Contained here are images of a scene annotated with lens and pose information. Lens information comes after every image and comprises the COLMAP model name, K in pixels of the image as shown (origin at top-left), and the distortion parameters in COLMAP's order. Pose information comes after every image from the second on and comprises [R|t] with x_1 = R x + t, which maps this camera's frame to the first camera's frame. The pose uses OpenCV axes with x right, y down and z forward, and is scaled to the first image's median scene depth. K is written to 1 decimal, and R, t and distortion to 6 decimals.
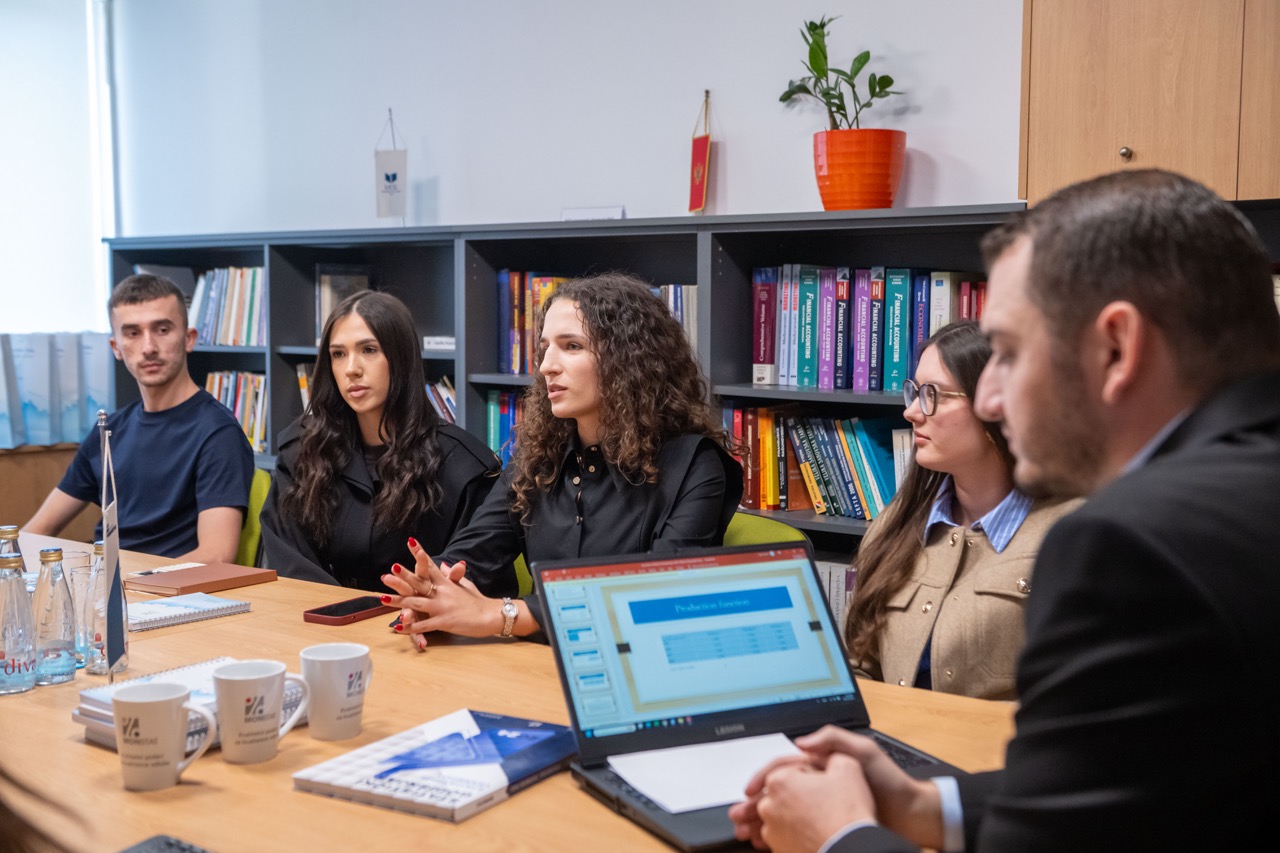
lens RADIAL K [[1484.1, 0, 641.3], [0, 1484.1, 420.5], [0, 0, 1]] dist [0.037619, 0.000000]
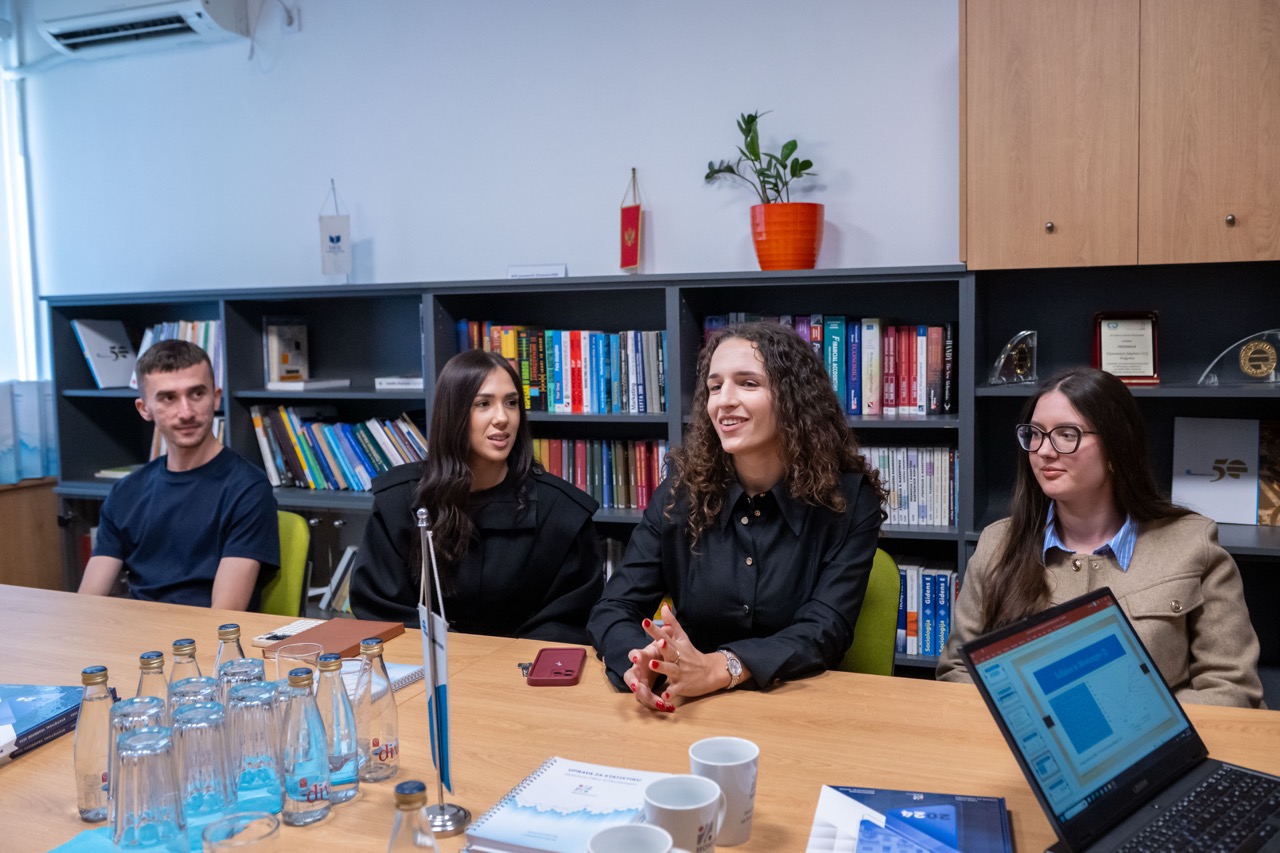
lens RADIAL K [[1078.9, 0, 639.7], [0, 1078.9, 435.1], [0, 0, 1]] dist [0.013437, -0.012508]
pose [[0.956051, -0.063059, 0.286340, -0.240345], [0.050971, 0.997474, 0.049481, -0.053178], [-0.288737, -0.032711, 0.956849, 0.166286]]
